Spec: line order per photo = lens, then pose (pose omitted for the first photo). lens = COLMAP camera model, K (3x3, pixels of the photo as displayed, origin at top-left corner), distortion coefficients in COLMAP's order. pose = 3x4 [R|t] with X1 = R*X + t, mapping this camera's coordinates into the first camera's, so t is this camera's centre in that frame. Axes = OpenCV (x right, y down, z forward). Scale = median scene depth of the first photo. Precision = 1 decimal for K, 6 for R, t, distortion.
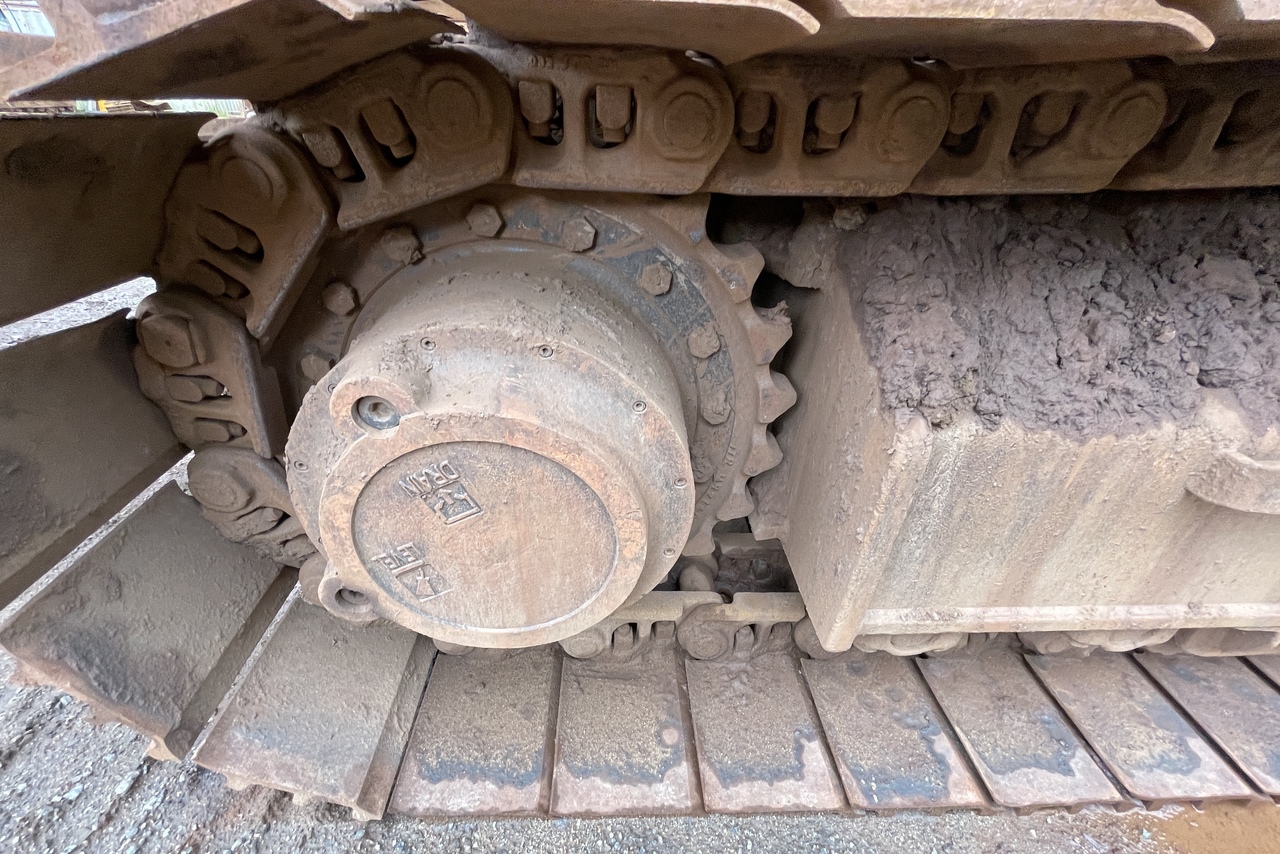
lens RADIAL K [[511.7, 0, 636.8], [0, 511.7, 425.8], [0, 0, 1]] dist [-0.007912, 0.000926]
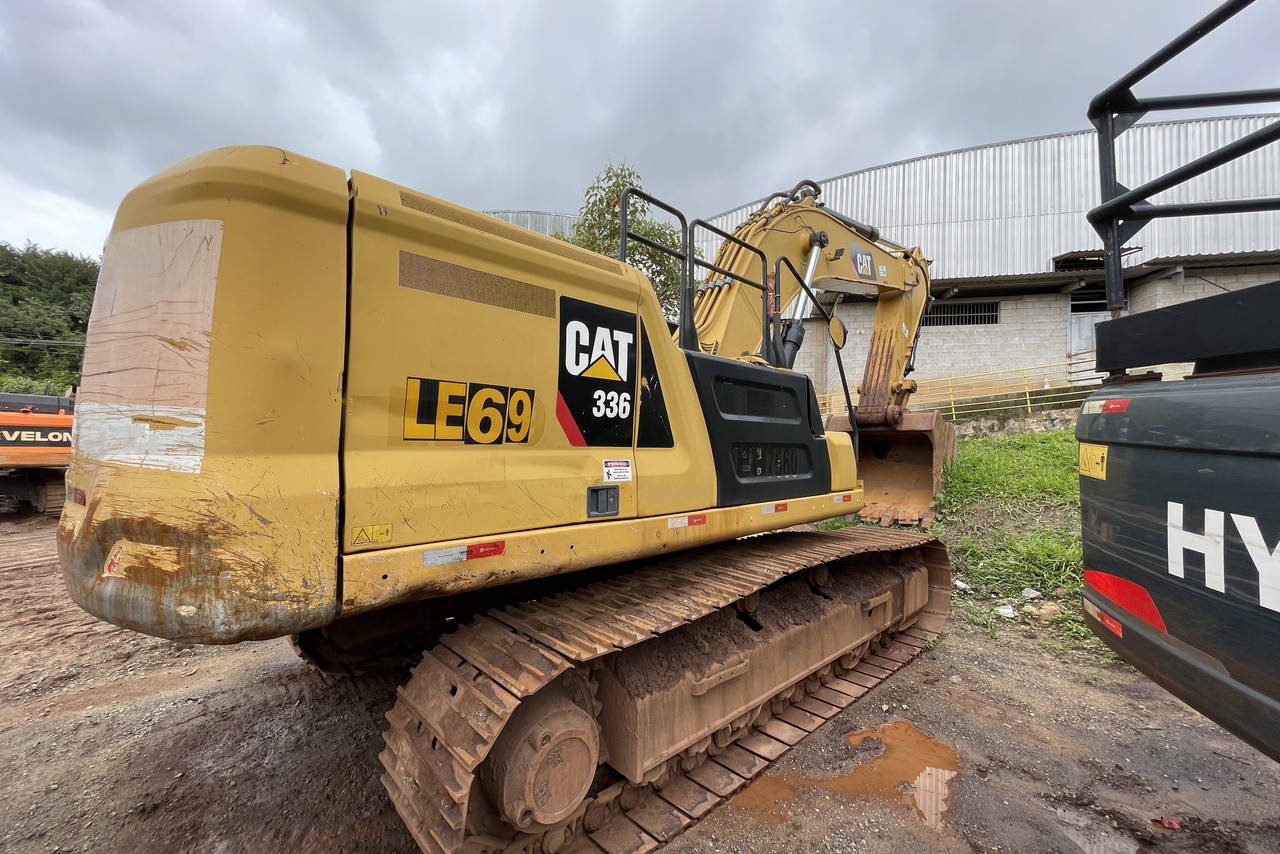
lens RADIAL K [[511.7, 0, 638.7], [0, 511.7, 425.8], [0, 0, 1]] dist [-0.007912, 0.000926]
pose [[0.754886, 0.007008, 0.655818, -1.637101], [0.350643, 0.840722, -0.412595, -0.121410], [-0.554253, 0.541421, 0.632192, -2.122155]]
